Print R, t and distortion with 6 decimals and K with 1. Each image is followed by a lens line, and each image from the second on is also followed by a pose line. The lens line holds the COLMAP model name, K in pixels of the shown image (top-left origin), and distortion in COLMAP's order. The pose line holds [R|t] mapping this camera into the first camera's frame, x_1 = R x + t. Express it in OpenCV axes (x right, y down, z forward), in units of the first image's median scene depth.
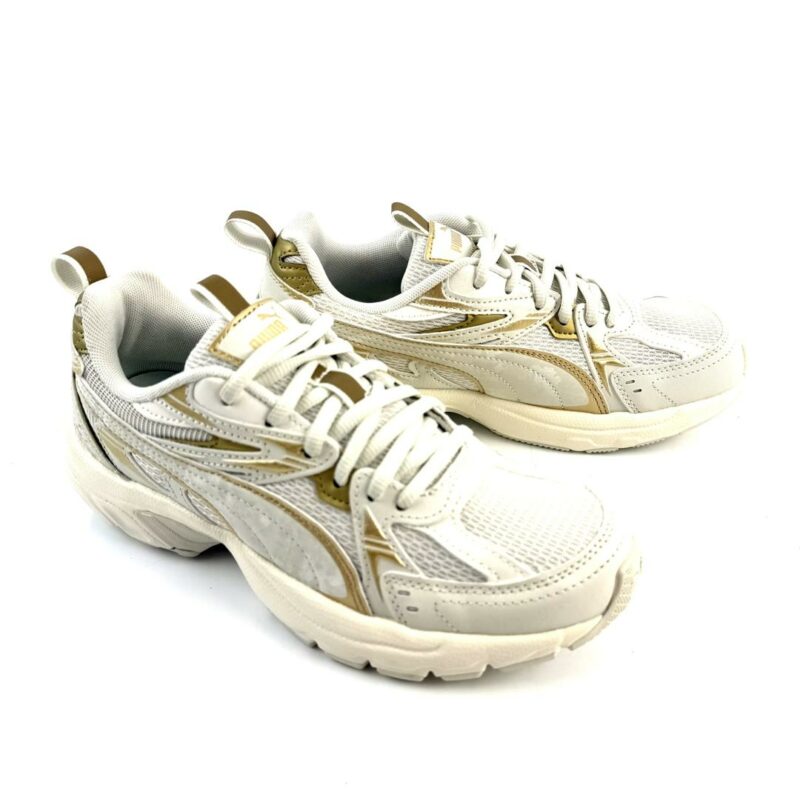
lens RADIAL K [[769.5, 0, 400.0], [0, 769.5, 400.0], [0, 0, 1]] dist [0.260062, -0.862589]
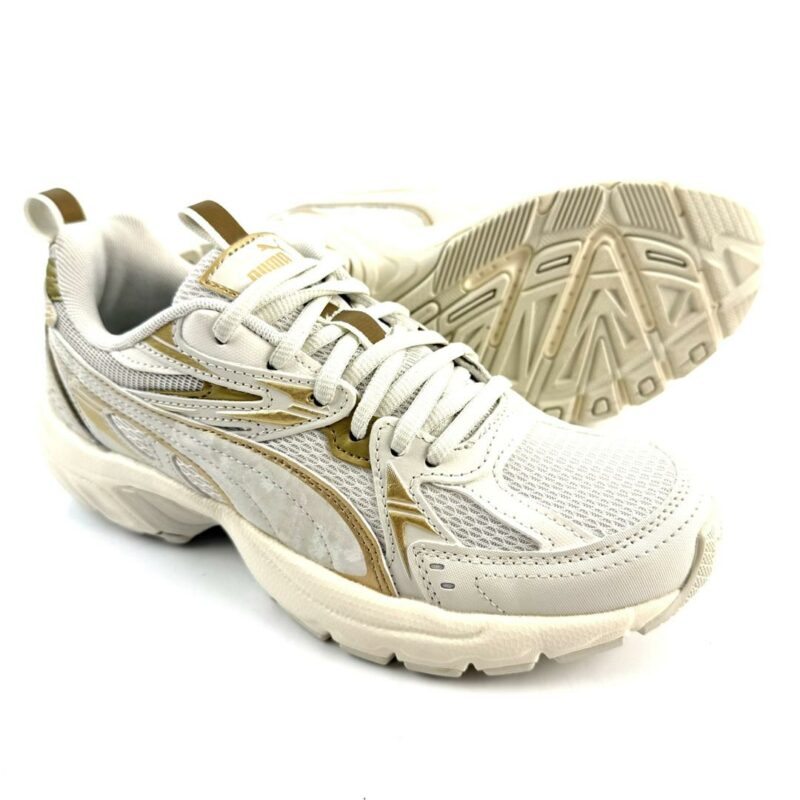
lens RADIAL K [[769.5, 0, 400.0], [0, 769.5, 400.0], [0, 0, 1]] dist [0.260062, -0.862589]
pose [[0.999925, -0.012191, 0.000779, -0.031265], [0.012216, 0.998290, -0.057165, 0.114513], [-0.000080, 0.057171, 0.998364, 0.164283]]
